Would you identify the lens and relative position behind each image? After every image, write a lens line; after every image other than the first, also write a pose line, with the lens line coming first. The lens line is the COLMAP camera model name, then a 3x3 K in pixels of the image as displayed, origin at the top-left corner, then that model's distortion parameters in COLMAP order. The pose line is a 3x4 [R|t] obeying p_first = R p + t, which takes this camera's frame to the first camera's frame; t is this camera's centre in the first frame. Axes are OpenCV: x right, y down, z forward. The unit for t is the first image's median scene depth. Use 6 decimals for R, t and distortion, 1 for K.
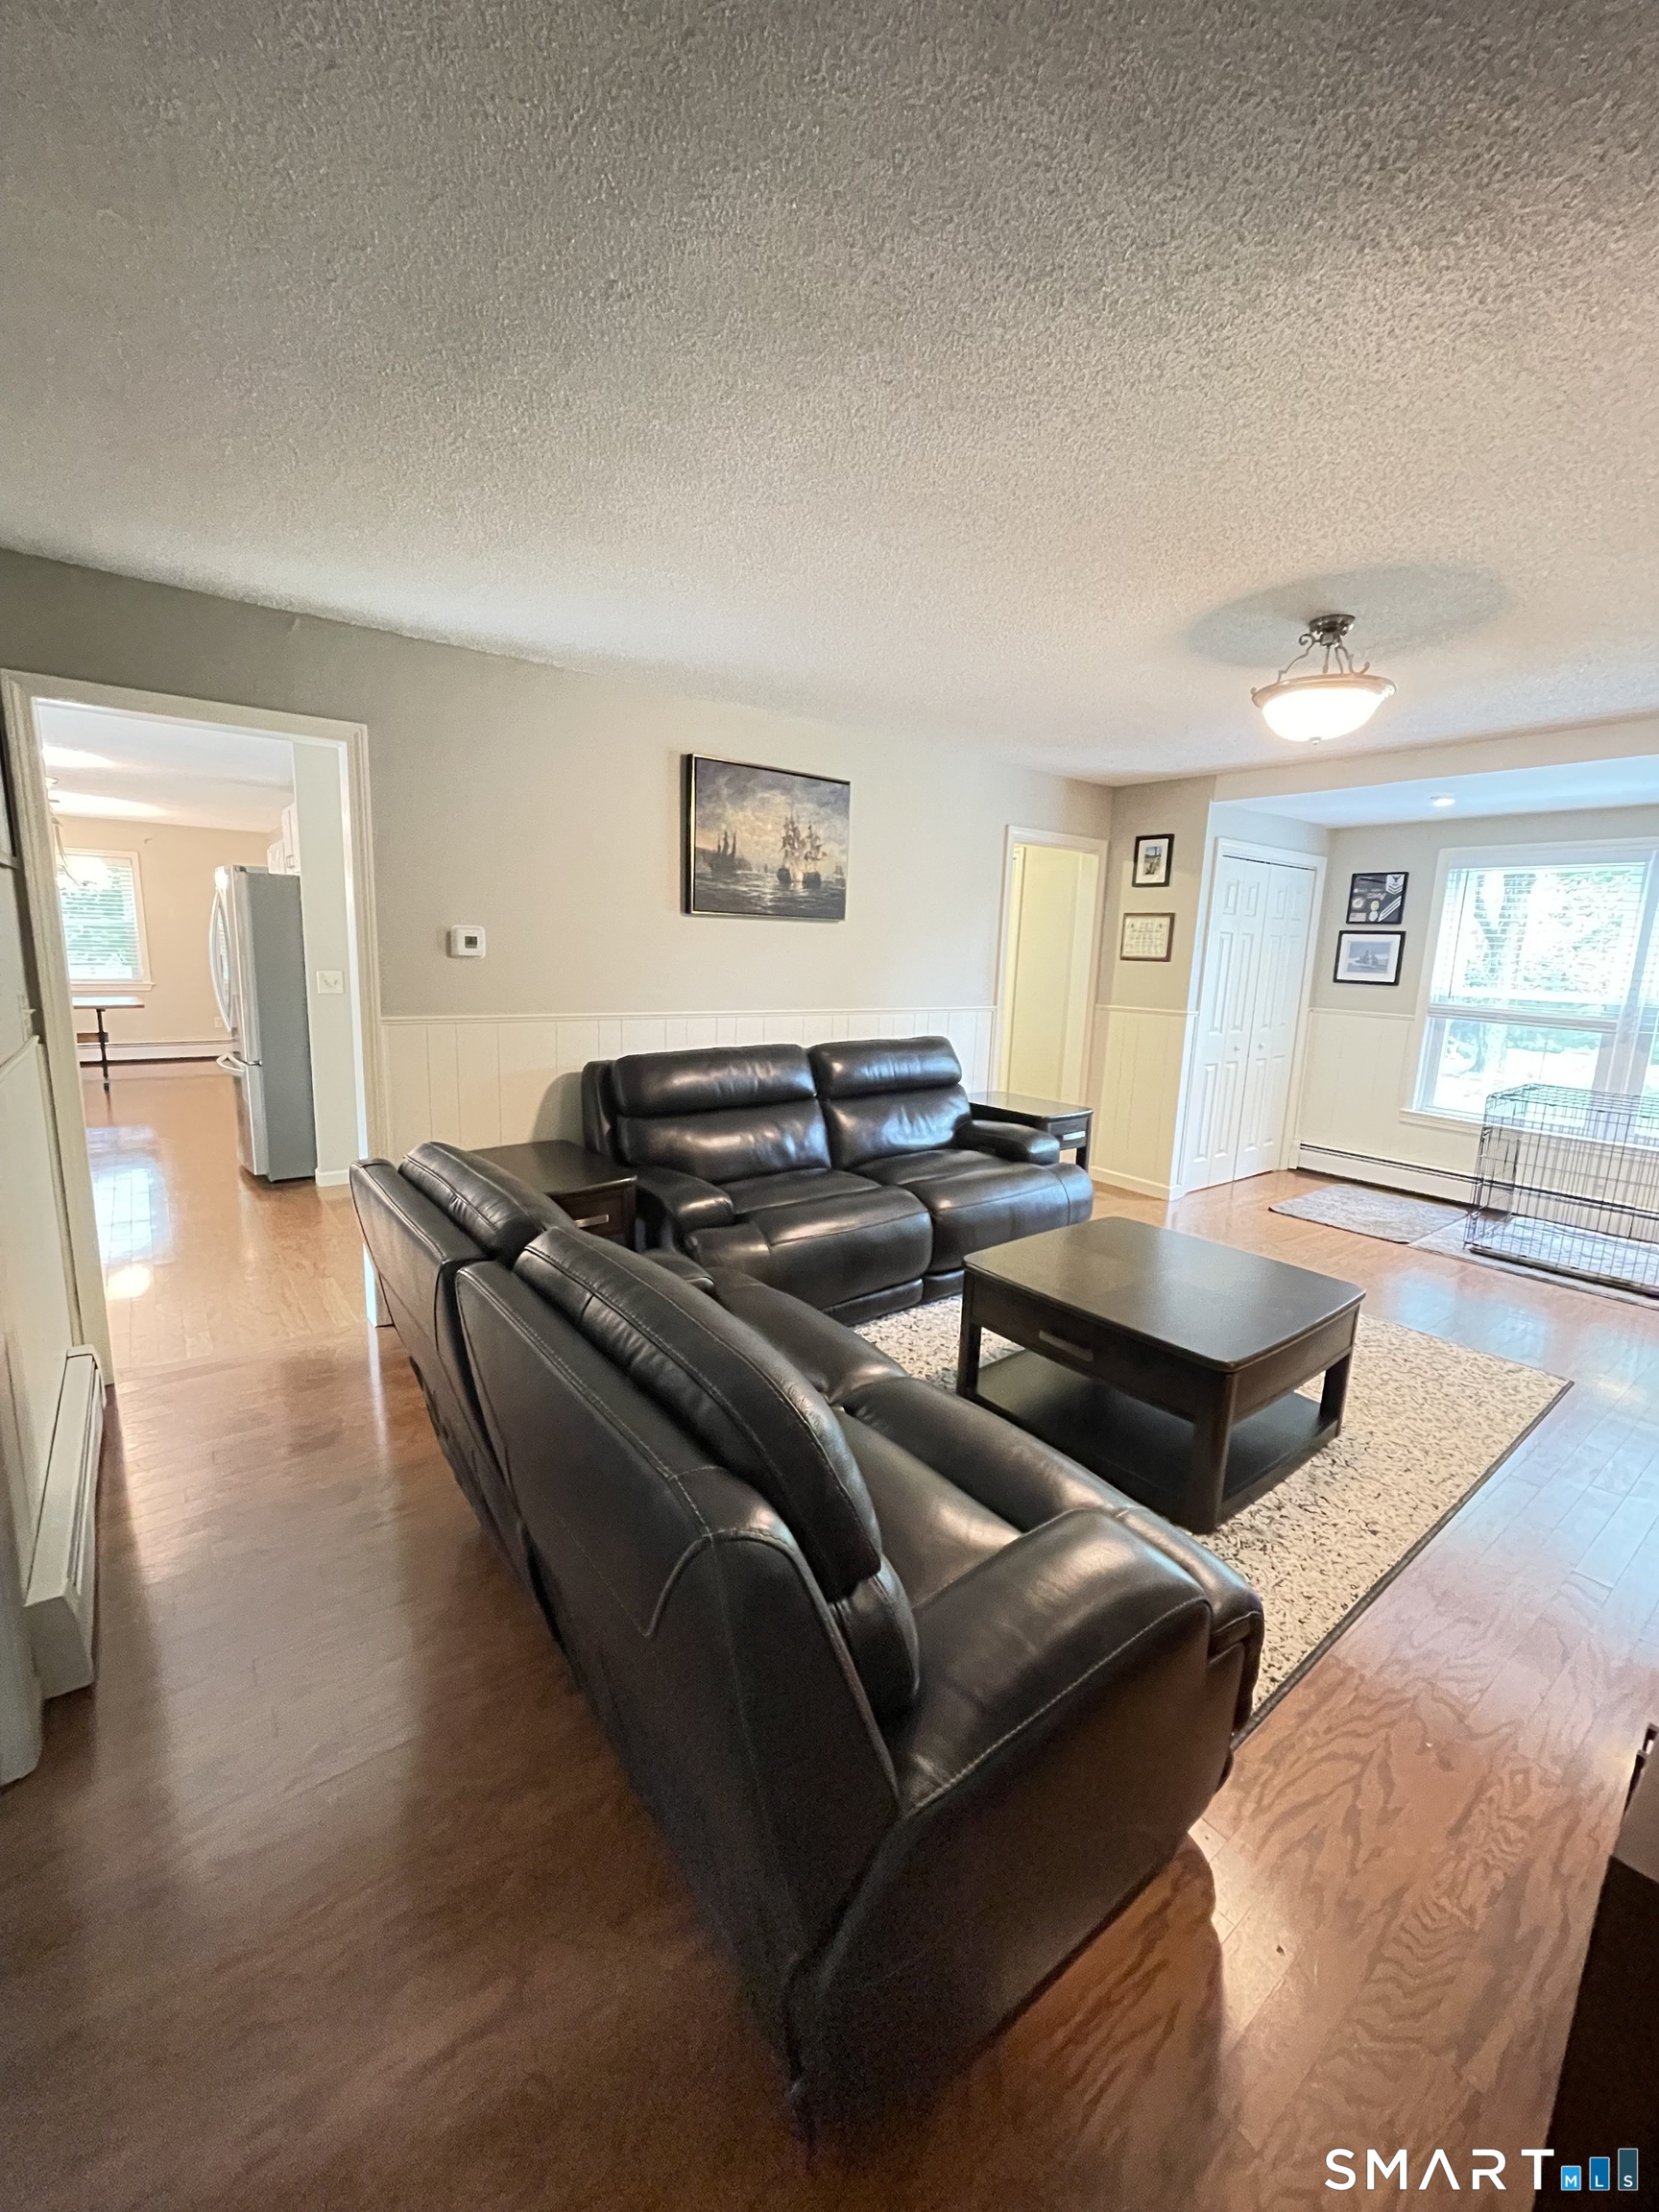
lens RADIAL K [[889.9, 0, 829.4], [0, 889.9, 1110.4], [0, 0, 1]] dist [-0.000641, -0.000120]
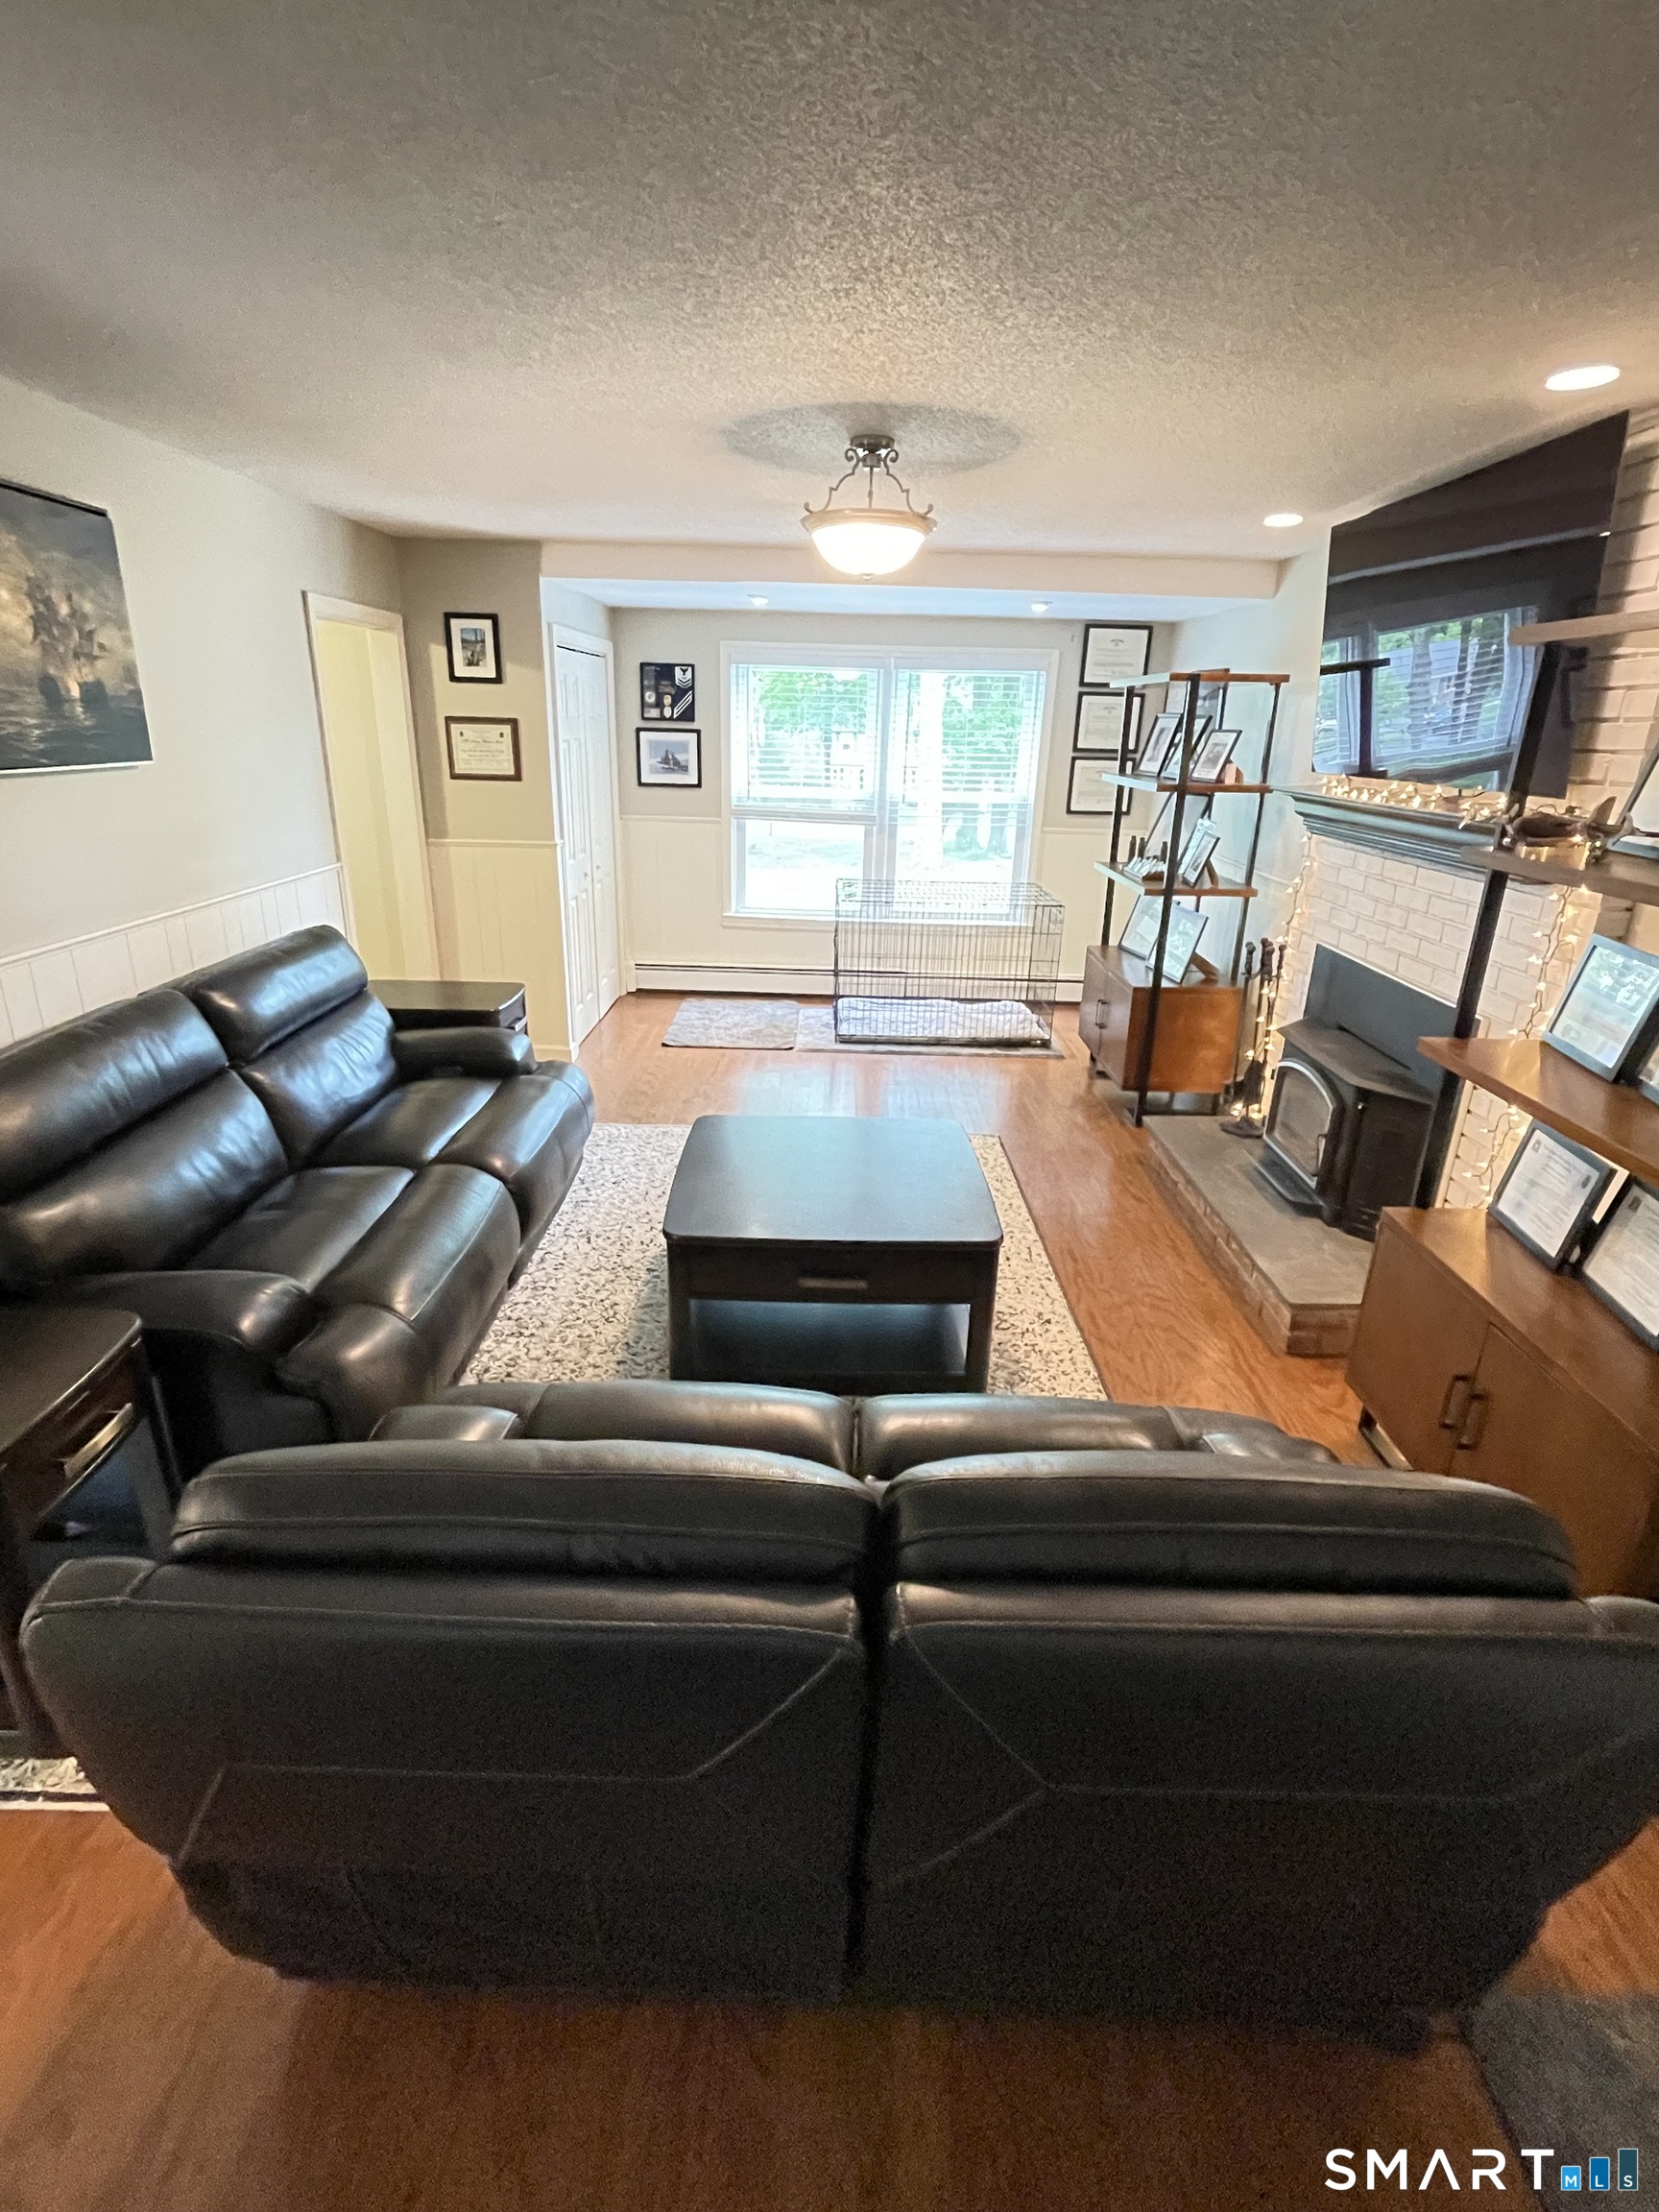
lens RADIAL K [[1047.6, 0, 824.8], [0, 1047.6, 1100.3], [0, 0, 1]] dist [0.001818, 0.000671]
pose [[0.623378, -0.284061, 0.728498, -0.230495], [0.139794, 0.957155, 0.253598, -0.092953], [-0.769323, -0.056248, 0.636379, 0.161609]]
